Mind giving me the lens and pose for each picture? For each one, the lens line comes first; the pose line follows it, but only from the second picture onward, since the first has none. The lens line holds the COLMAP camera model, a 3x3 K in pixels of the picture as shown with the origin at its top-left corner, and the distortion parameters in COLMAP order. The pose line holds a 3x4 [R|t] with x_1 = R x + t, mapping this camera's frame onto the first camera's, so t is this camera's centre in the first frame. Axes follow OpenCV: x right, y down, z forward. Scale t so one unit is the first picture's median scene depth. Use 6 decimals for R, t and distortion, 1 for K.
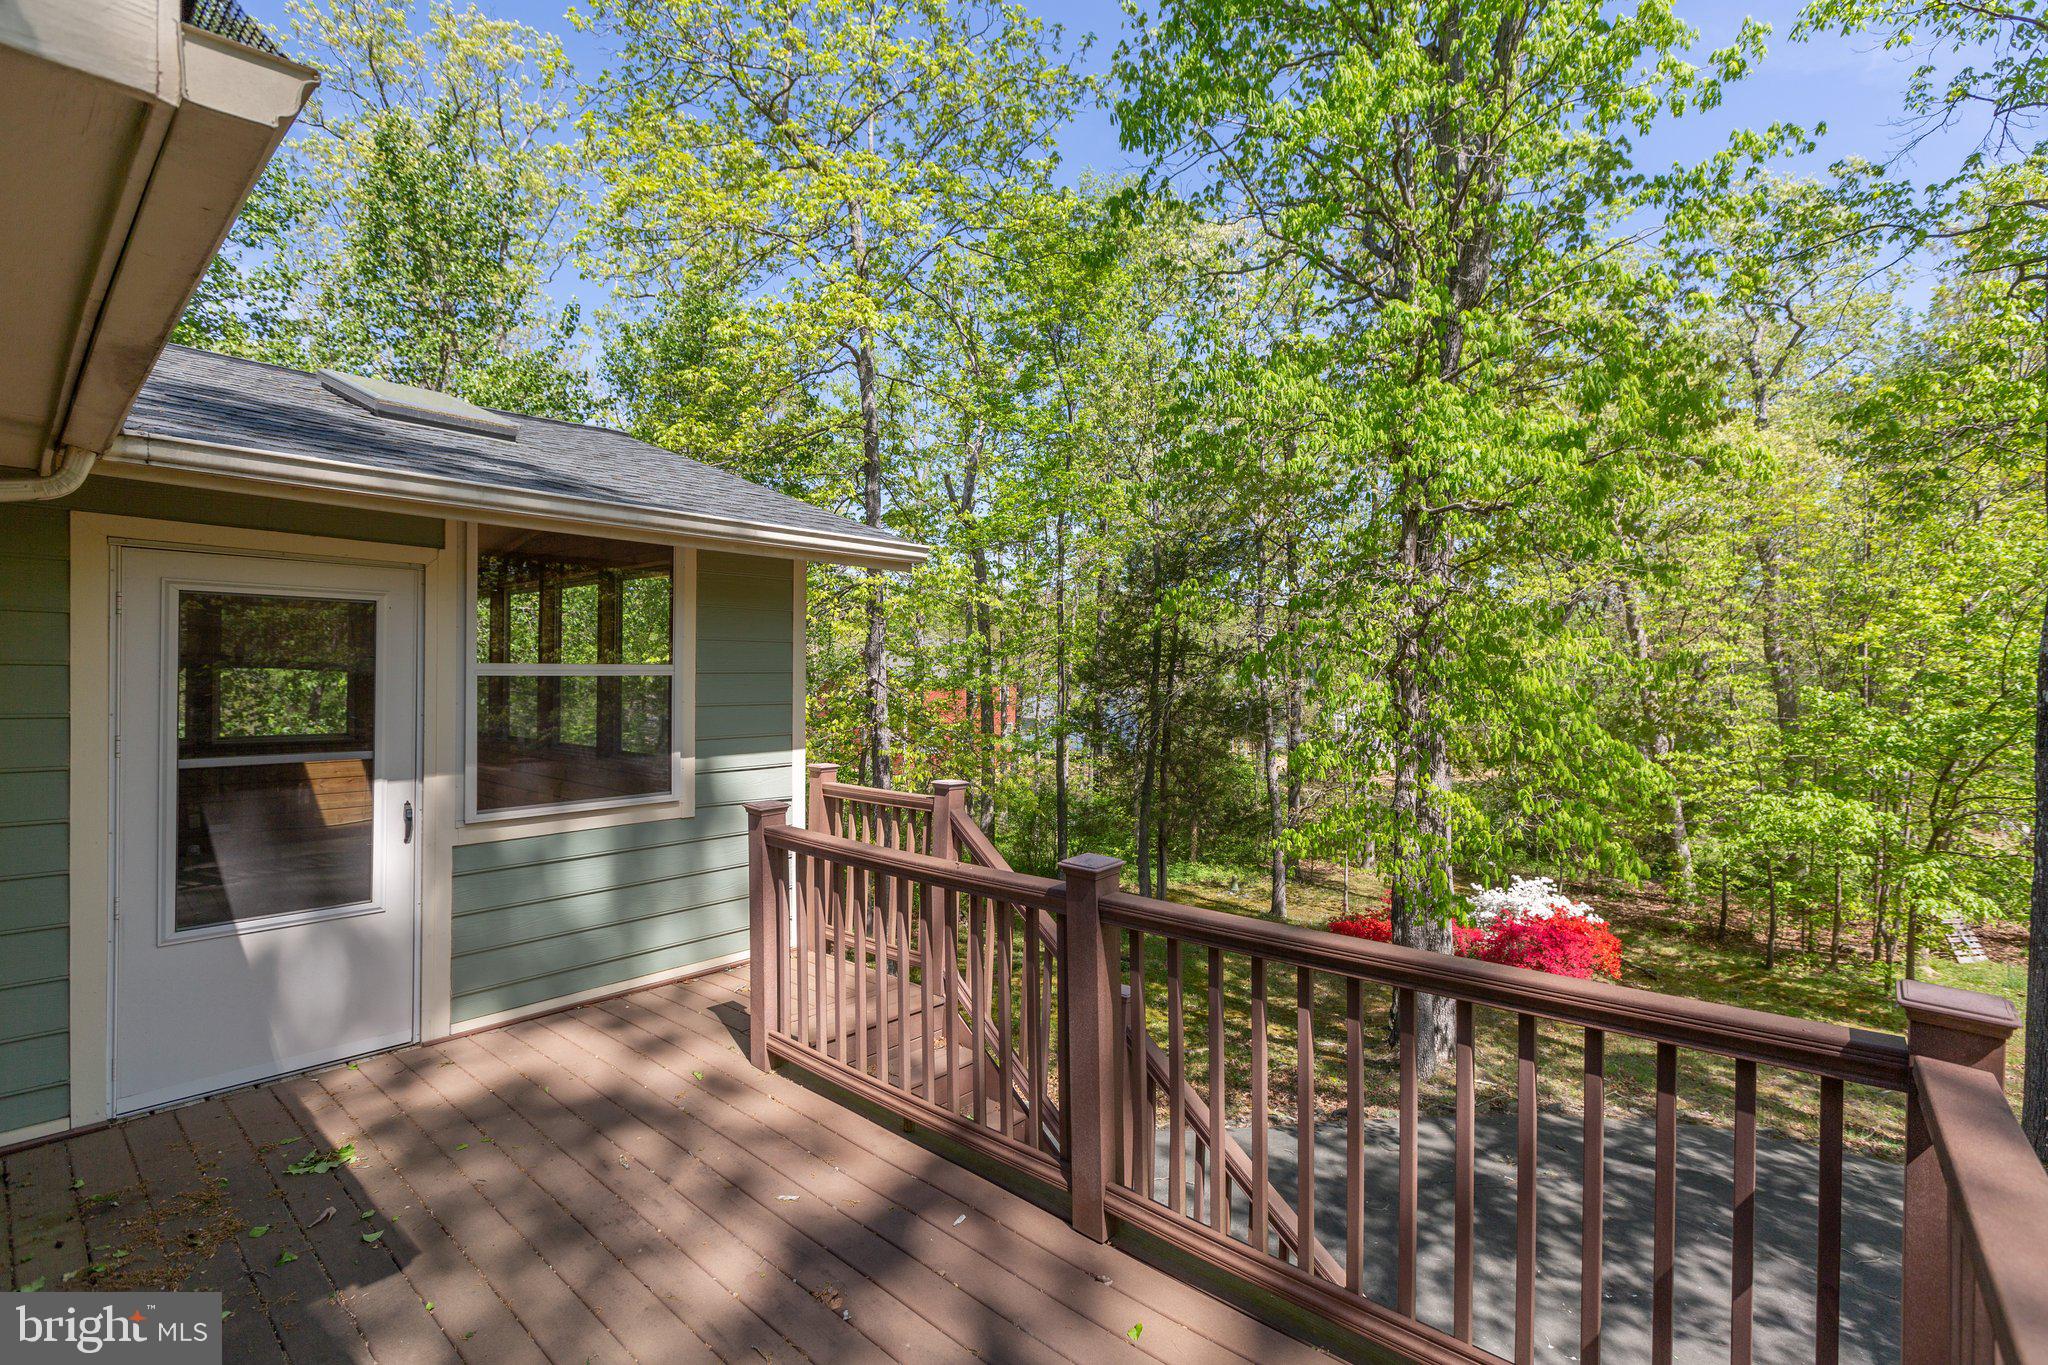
lens RADIAL K [[907.6, 0, 1029.8], [0, 907.6, 677.8], [0, 0, 1]] dist [0.002792, 0.000647]
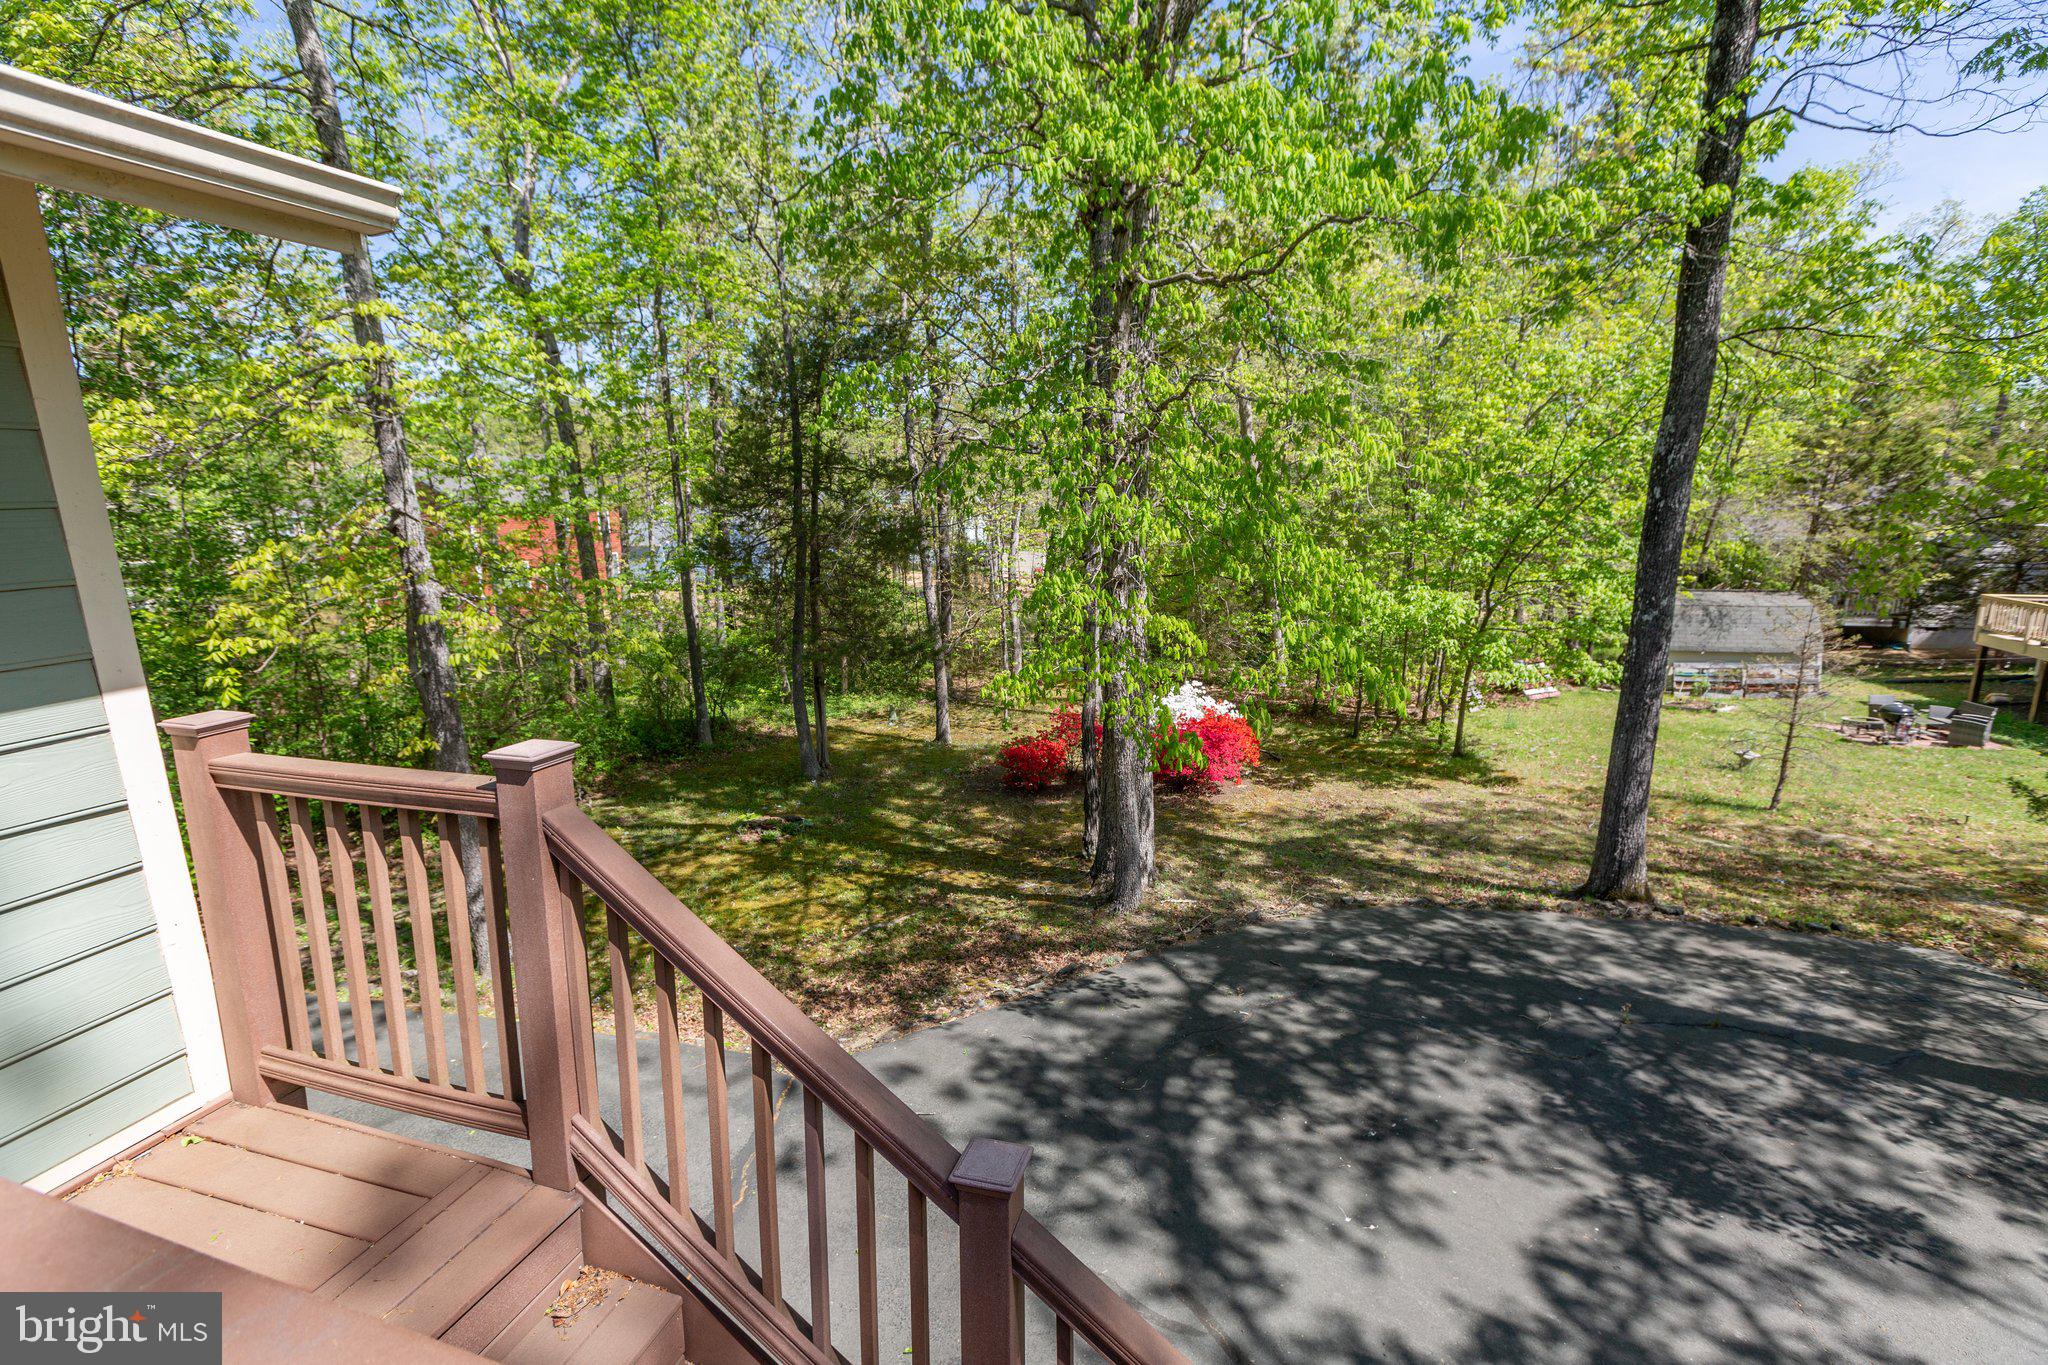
lens RADIAL K [[907.6, 0, 1029.8], [0, 907.6, 677.8], [0, 0, 1]] dist [0.002792, 0.000647]
pose [[0.918115, -0.102962, 0.382706, -0.006885], [0.025408, 0.978968, 0.202425, -0.000537], [-0.395499, -0.176125, 0.901421, 0.112391]]
